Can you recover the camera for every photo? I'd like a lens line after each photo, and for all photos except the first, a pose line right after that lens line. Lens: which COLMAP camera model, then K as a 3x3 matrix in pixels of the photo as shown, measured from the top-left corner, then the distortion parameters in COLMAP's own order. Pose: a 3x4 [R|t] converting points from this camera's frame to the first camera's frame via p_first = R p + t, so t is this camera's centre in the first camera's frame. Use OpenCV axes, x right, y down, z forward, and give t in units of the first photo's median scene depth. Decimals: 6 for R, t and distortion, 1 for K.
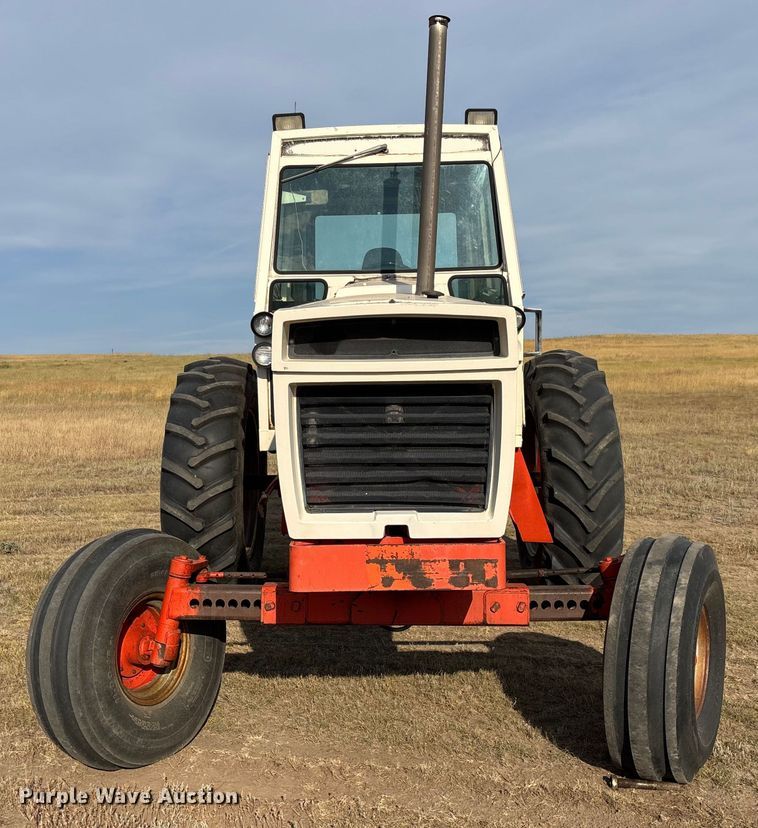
lens RADIAL K [[977.0, 0, 379.3], [0, 977.0, 408.3], [0, 0, 1]] dist [0.078934, 0.000000]
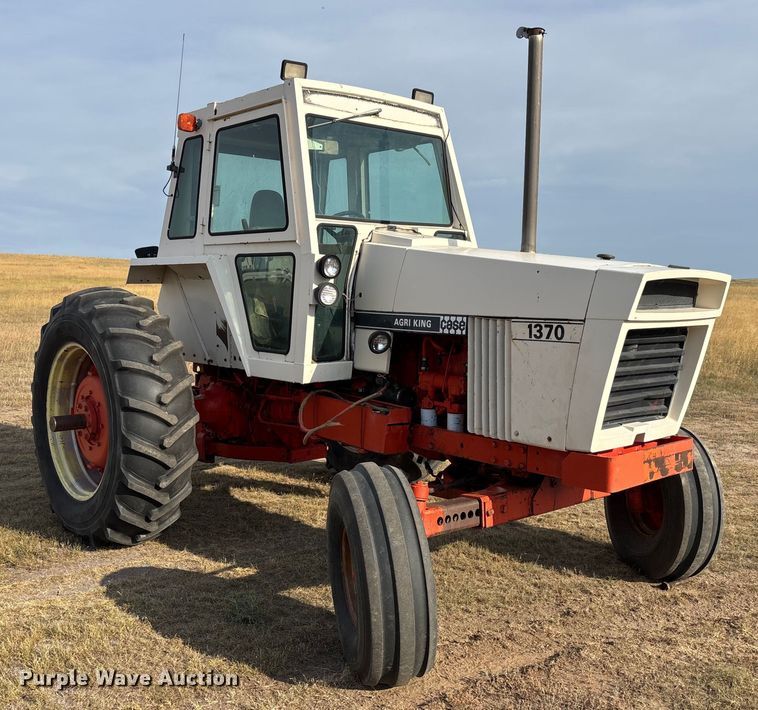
lens RADIAL K [[837.3, 0, 384.3], [0, 837.3, 390.9], [0, 0, 1]] dist [0.045154, 0.000000]
pose [[0.722712, -0.066182, 0.687973, -0.685068], [0.007024, 0.996057, 0.088441, -0.029168], [-0.691113, -0.059085, 0.720327, 0.274848]]
